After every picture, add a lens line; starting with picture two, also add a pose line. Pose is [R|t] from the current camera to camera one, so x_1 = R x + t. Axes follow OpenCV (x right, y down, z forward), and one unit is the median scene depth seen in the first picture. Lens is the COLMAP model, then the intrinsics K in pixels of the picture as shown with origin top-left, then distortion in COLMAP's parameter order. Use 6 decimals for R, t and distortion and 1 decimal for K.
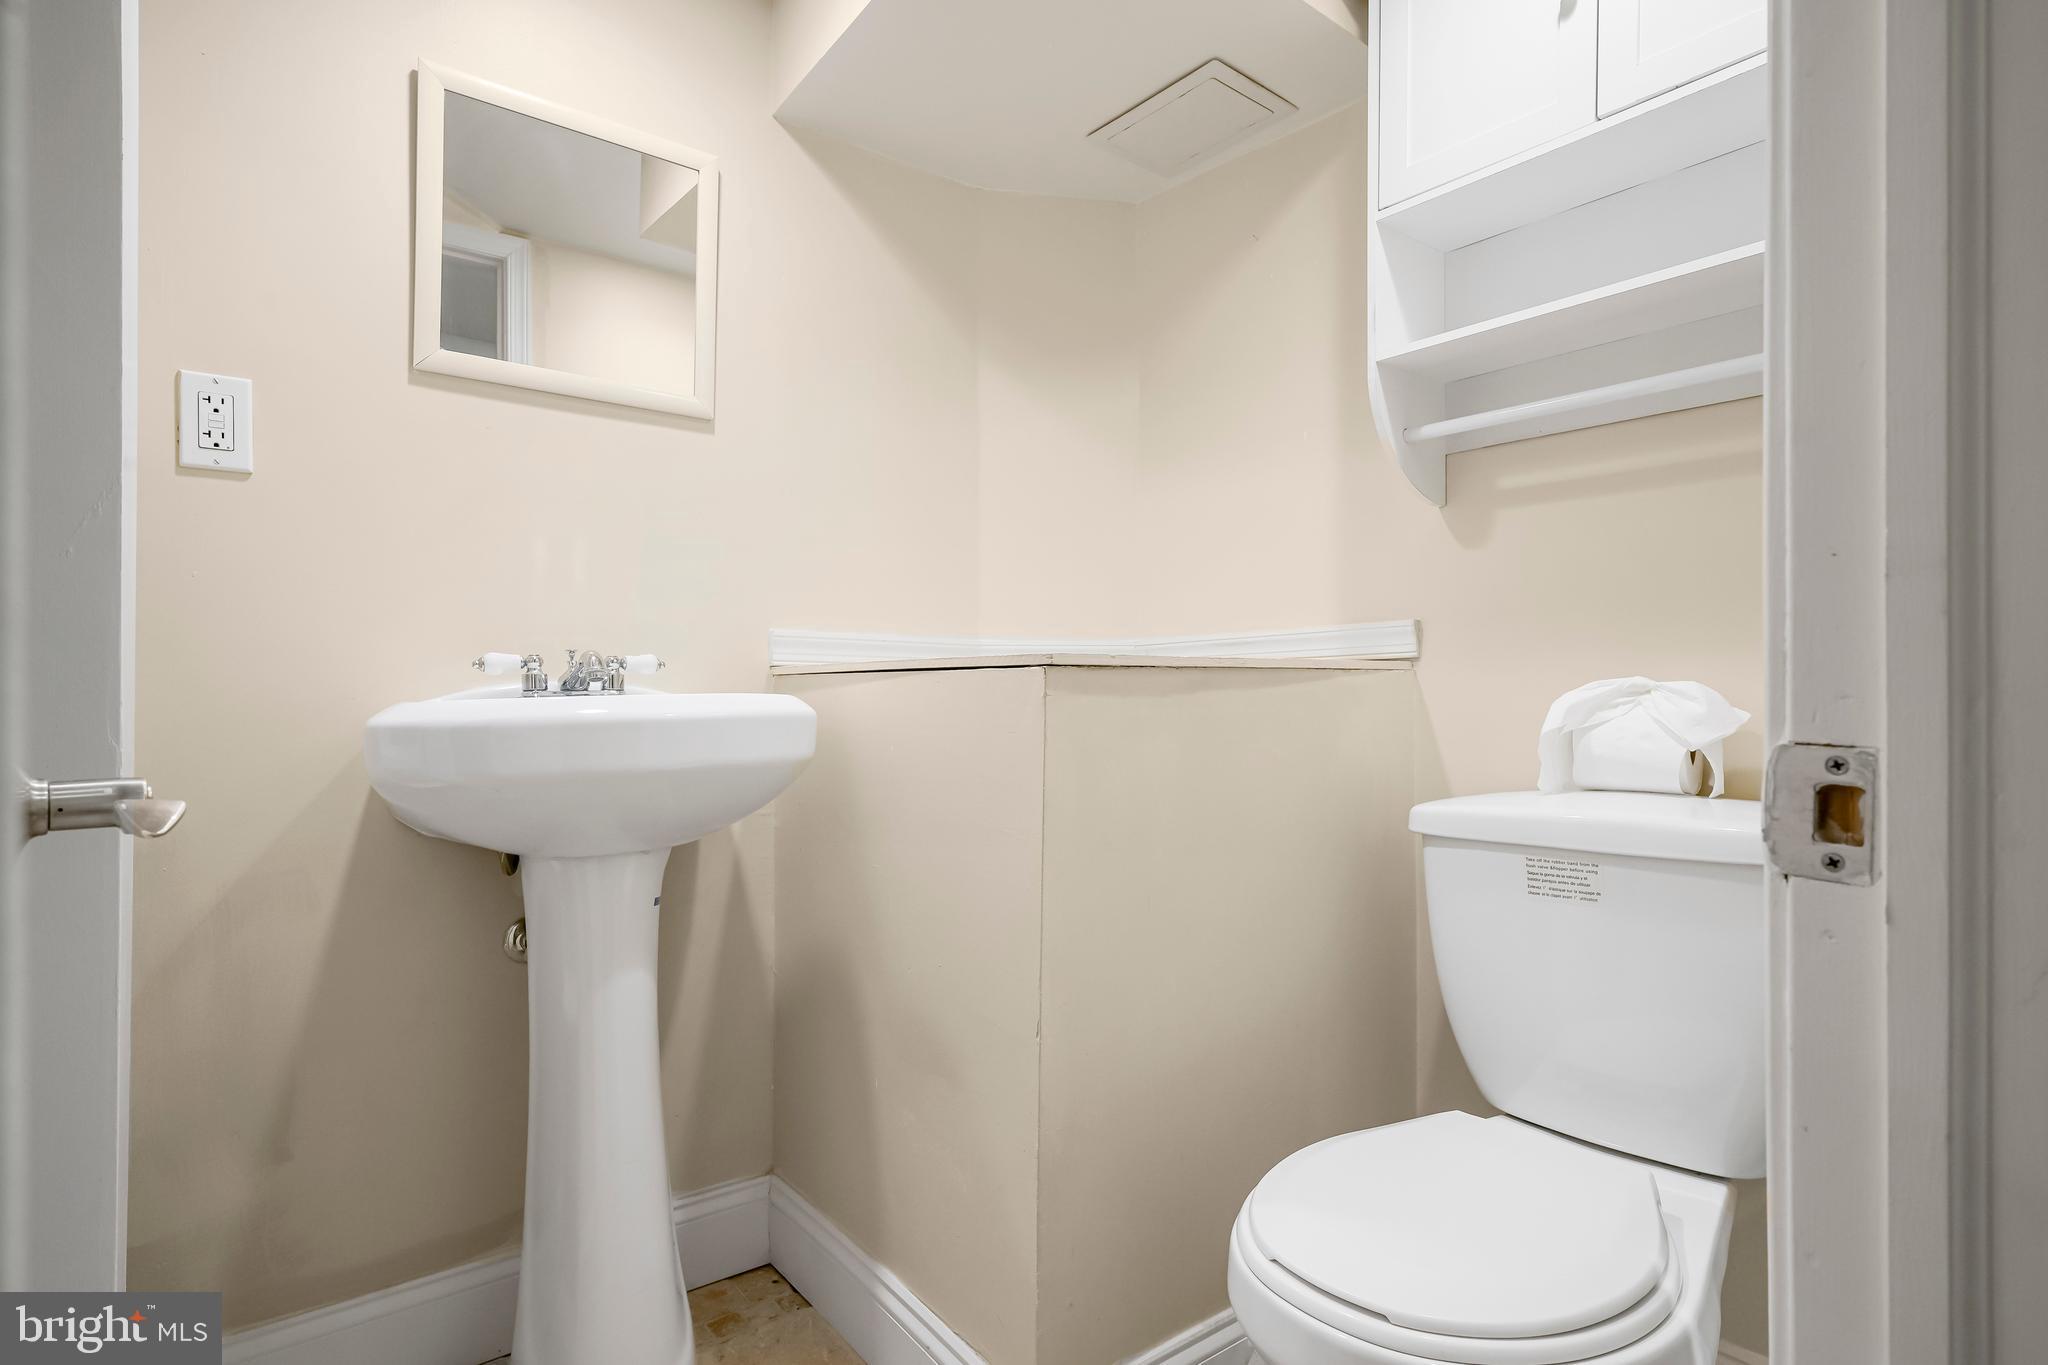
lens RADIAL K [[1009.0, 0, 1022.9], [0, 1009.0, 682.3], [0, 0, 1]] dist [0.000909, 0.000043]
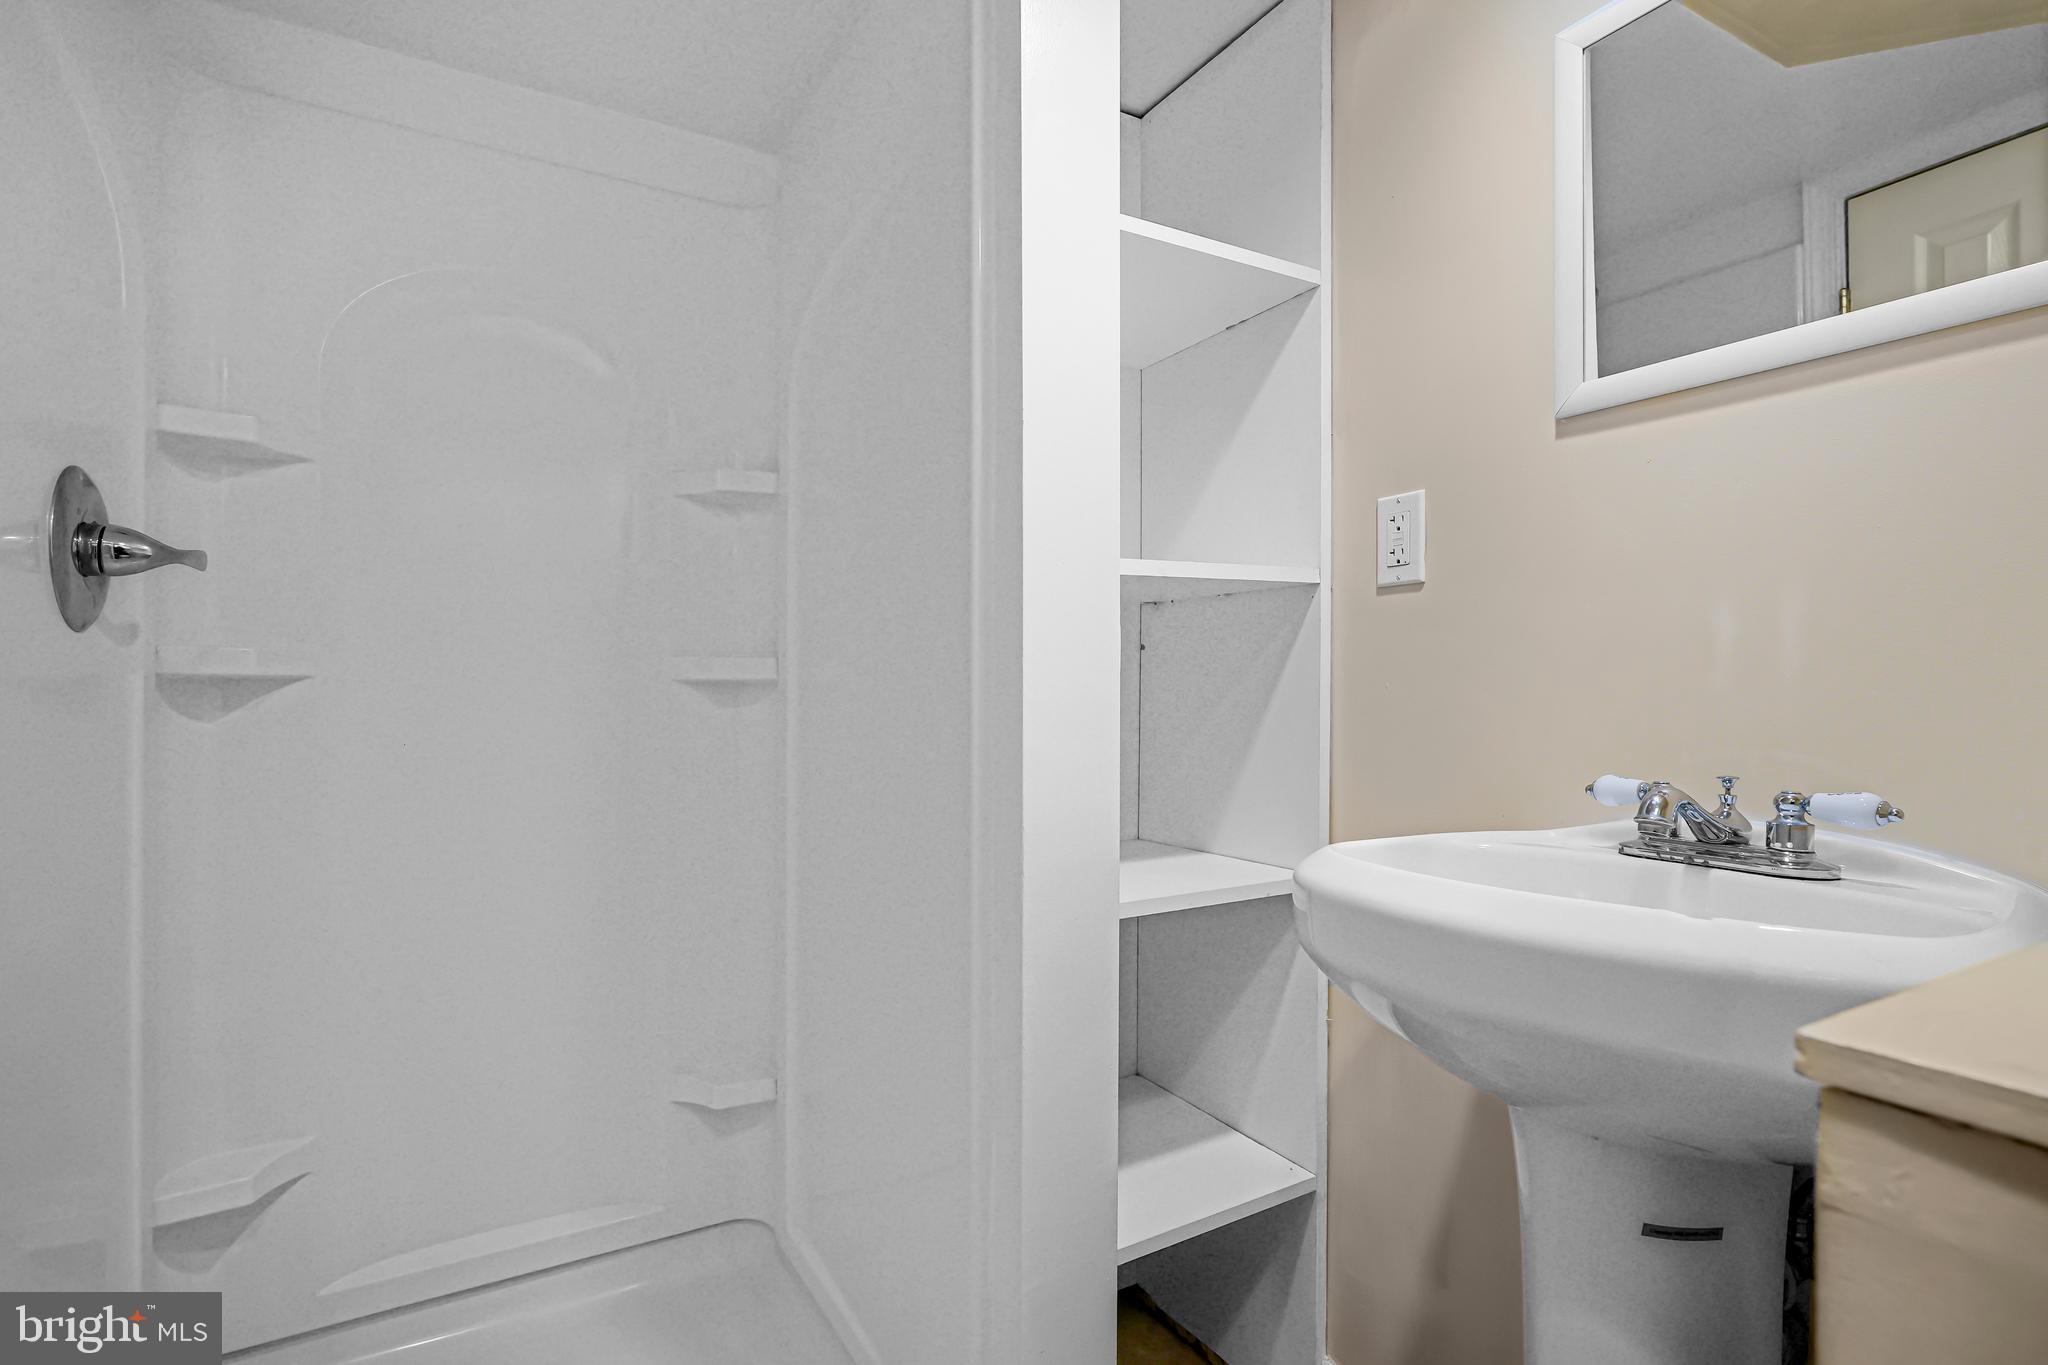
lens RADIAL K [[992.1, 0, 1022.2], [0, 992.1, 683.1], [0, 0, 1]] dist [-0.003001, -0.000082]
pose [[-0.140002, -0.003977, -0.990143, 0.276386], [0.002412, 0.999988, -0.004358, -0.103374], [0.990148, -0.002998, -0.139991, 0.745331]]
